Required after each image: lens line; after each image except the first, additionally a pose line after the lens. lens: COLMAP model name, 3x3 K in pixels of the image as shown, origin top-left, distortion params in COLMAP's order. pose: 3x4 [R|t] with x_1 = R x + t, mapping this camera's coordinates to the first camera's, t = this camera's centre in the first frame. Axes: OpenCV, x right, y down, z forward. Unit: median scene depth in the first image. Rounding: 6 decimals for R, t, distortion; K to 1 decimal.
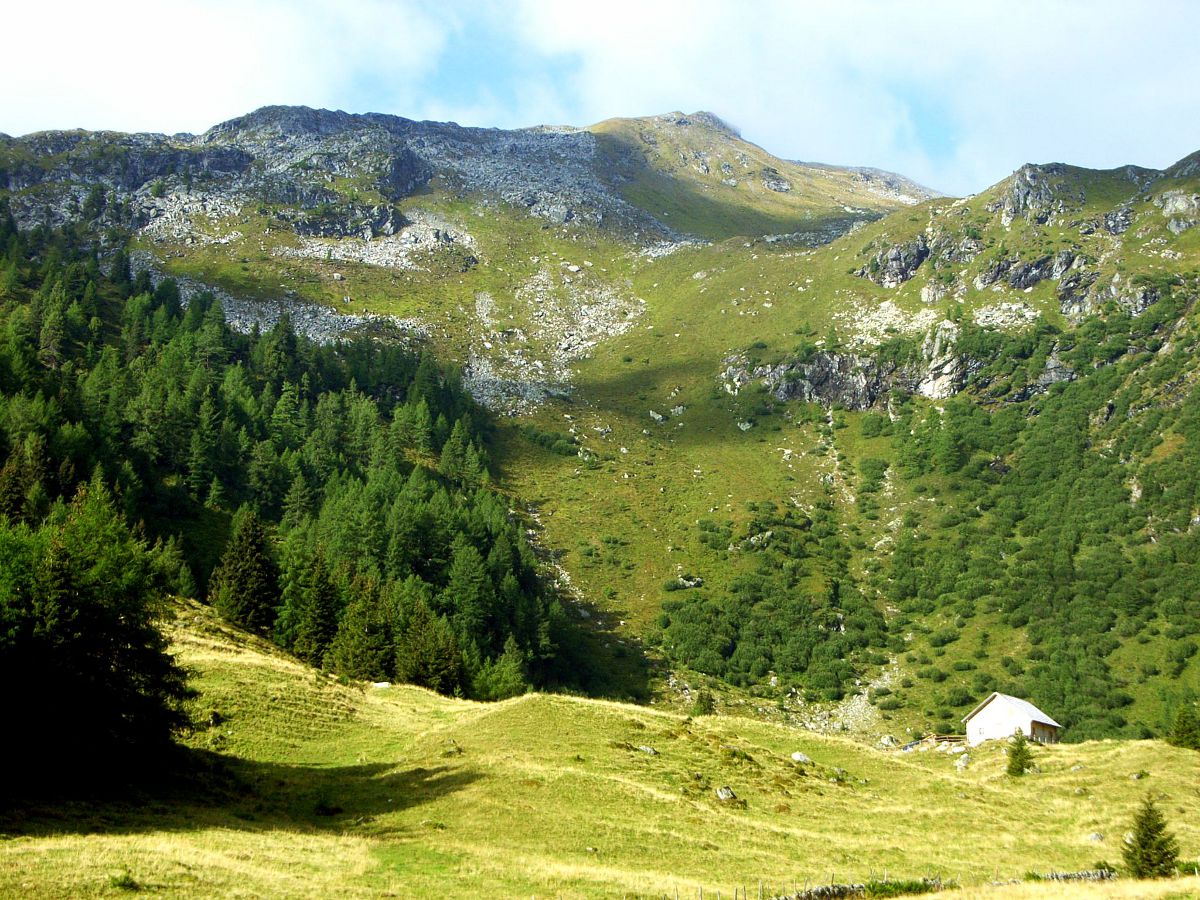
lens RADIAL K [[1755.1, 0, 599.4], [0, 1755.1, 456.0], [0, 0, 1]] dist [0.166862, 0.000000]
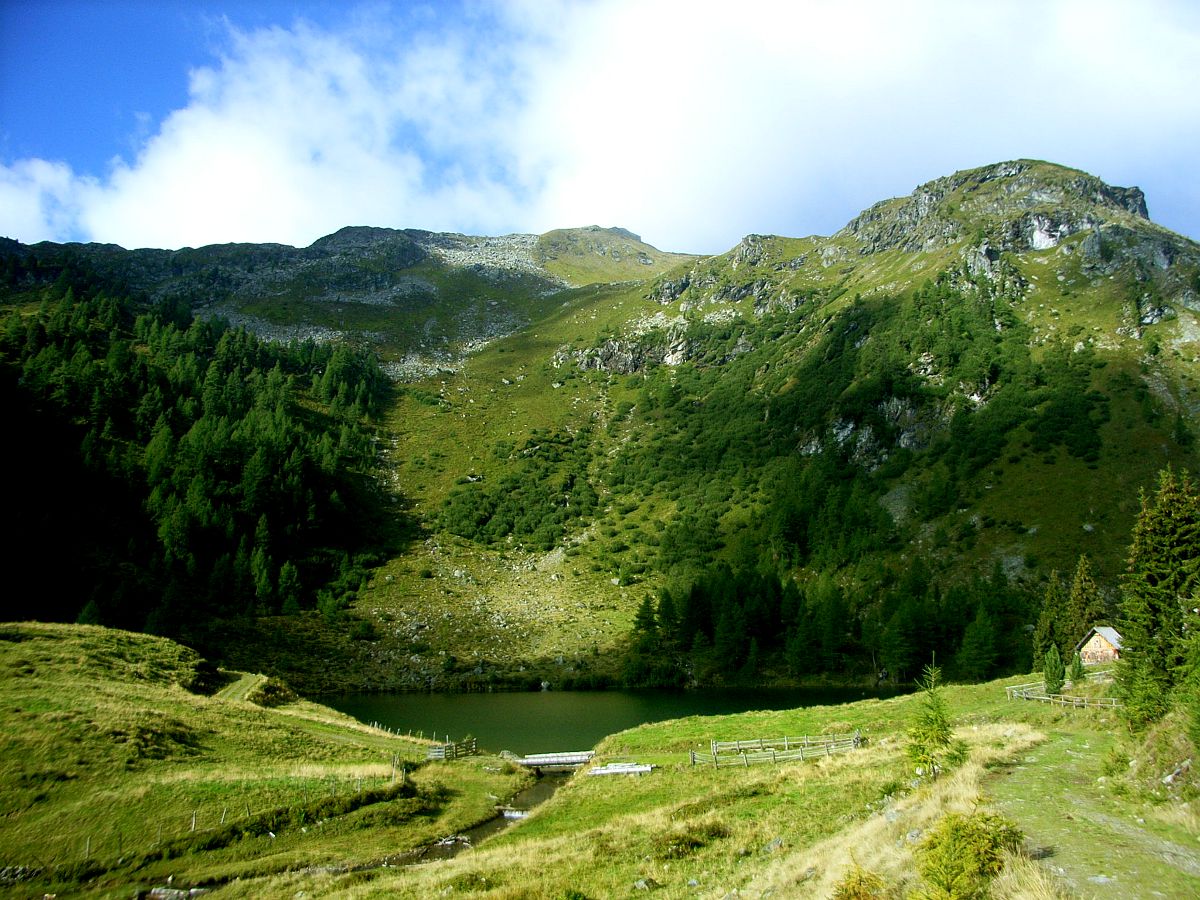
lens RADIAL K [[865.8, 0, 599.8], [0, 865.8, 447.4], [0, 0, 1]] dist [-0.056581, 0.000541]
pose [[0.997729, -0.030905, -0.059841, 0.173273], [0.032466, 0.999153, 0.025291, 0.022532], [0.059008, -0.027177, 0.997887, 0.186736]]
